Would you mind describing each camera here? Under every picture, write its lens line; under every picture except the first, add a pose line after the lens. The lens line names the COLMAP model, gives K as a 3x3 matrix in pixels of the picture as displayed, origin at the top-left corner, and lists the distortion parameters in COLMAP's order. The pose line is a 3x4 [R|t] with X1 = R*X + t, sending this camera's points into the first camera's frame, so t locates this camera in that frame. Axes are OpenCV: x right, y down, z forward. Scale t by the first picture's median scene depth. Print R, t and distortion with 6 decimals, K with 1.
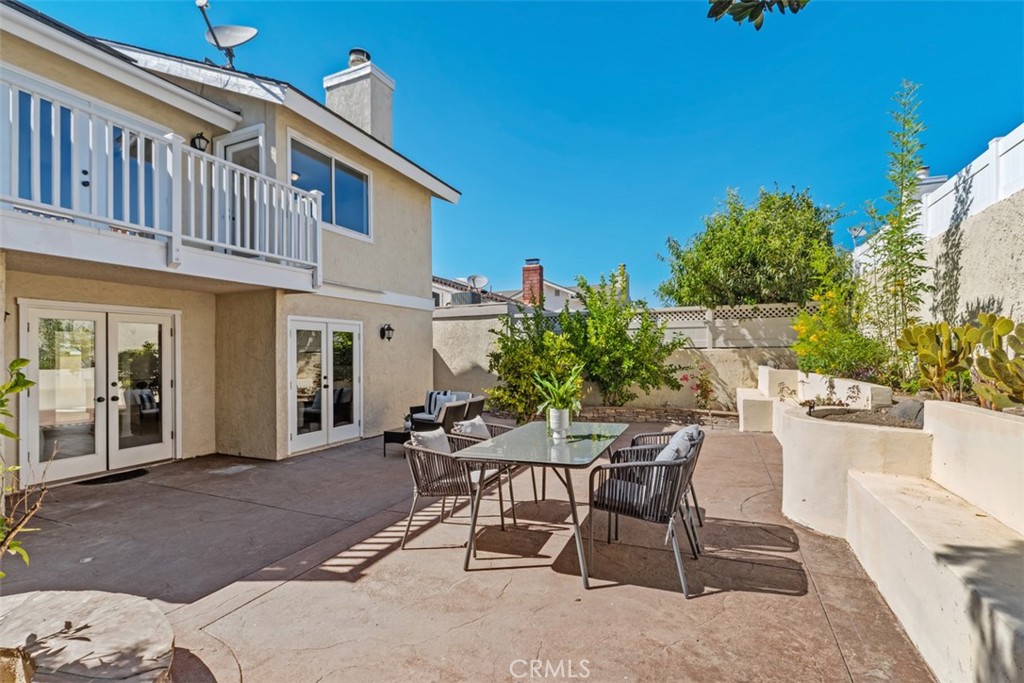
lens RADIAL K [[467.5, 0, 511.1], [0, 467.5, 346.6], [0, 0, 1]] dist [0.000782, -0.000098]
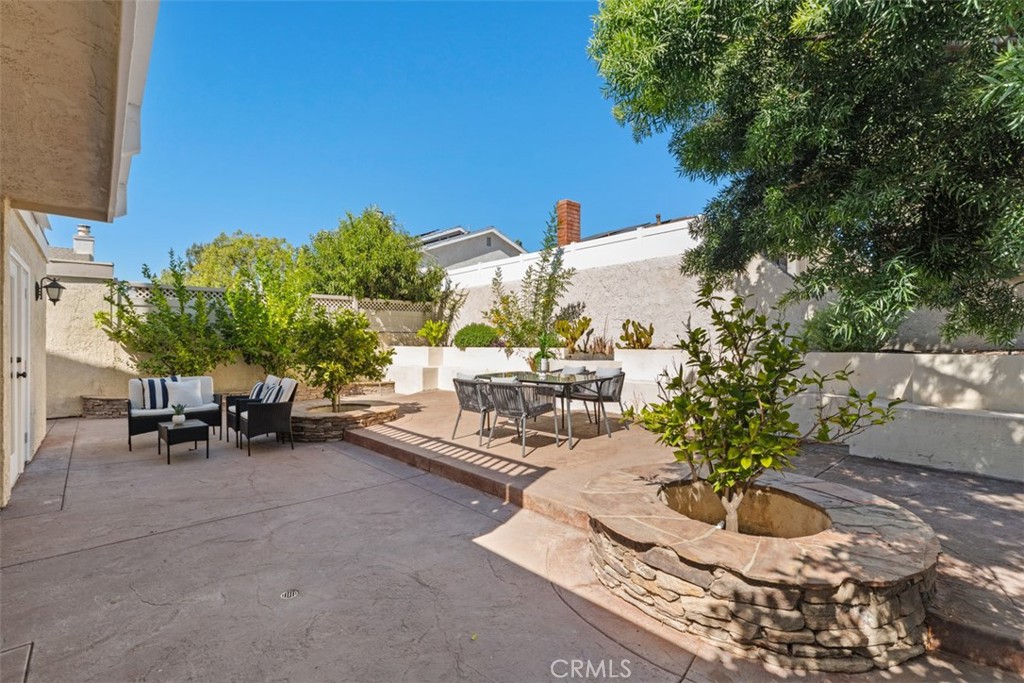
lens RADIAL K [[467.5, 0, 511.1], [0, 467.5, 346.6], [0, 0, 1]] dist [0.000782, -0.000098]
pose [[0.400164, 0.000036, 0.916444, -1.185665], [-0.010941, 0.999929, 0.004738, 0.068780], [-0.916378, -0.011922, 0.400136, 0.358297]]
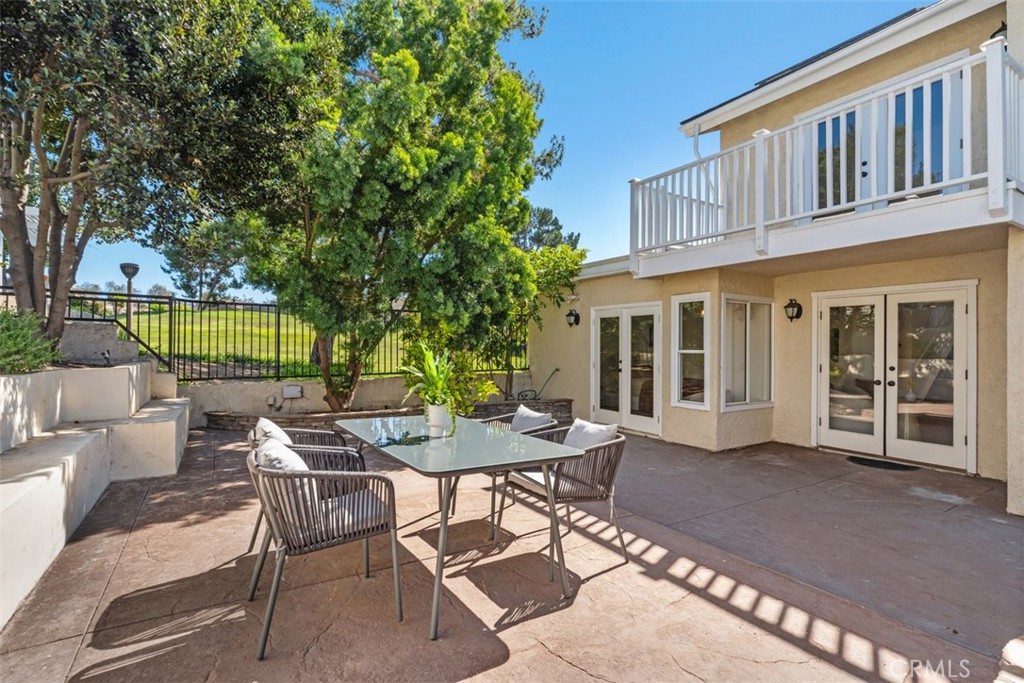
lens RADIAL K [[488.9, 0, 511.6], [0, 488.9, 345.1], [0, 0, 1]] dist [0.015036, -0.008571]
pose [[-0.565357, 0.004622, -0.824833, 0.583766], [0.011324, 0.999934, -0.002159, 0.035921], [0.824769, -0.010561, -0.565372, 1.290451]]
